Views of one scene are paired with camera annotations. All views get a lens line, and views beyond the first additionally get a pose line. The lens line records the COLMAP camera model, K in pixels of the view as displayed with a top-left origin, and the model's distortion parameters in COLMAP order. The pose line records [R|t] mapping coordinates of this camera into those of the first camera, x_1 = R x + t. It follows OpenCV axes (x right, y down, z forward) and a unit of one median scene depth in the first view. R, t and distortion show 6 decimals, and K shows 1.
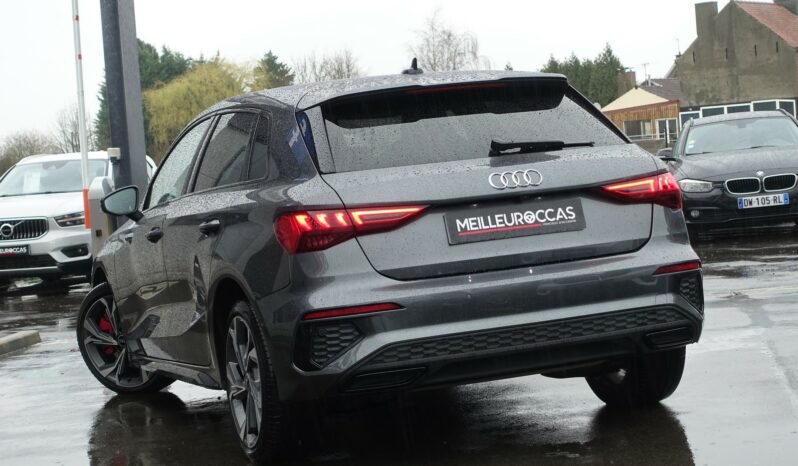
lens RADIAL K [[1691.2, 0, 399.0], [0, 1691.2, 233.0], [0, 0, 1]] dist [-0.053085, -0.095867]
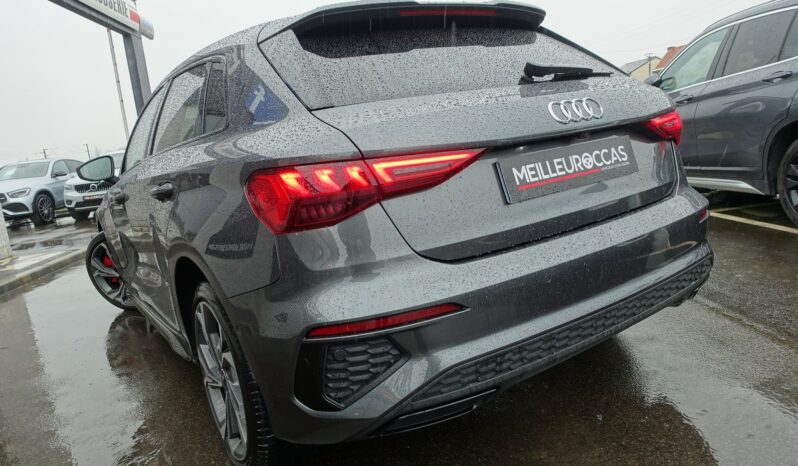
lens RADIAL K [[549.2, 0, 399.2], [0, 549.2, 237.7], [0, 0, 1]] dist [-0.006145, -0.003772]
pose [[0.972011, -0.075930, 0.222325, -0.064564], [0.049752, 0.991396, 0.121071, -0.009074], [-0.229605, -0.106621, 0.967426, 0.773825]]
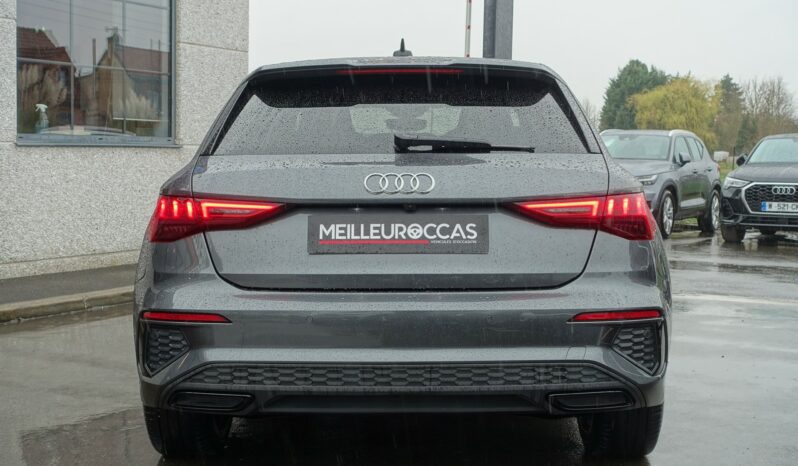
lens RADIAL K [[1098.3, 0, 399.1], [0, 1098.3, 213.8], [0, 0, 1]] dist [-0.032299, -0.085829]
pose [[0.926590, 0.111113, -0.359285, 0.260051], [-0.101795, 0.993795, 0.044816, -0.040732], [0.362035, -0.004953, 0.932151, 0.501730]]
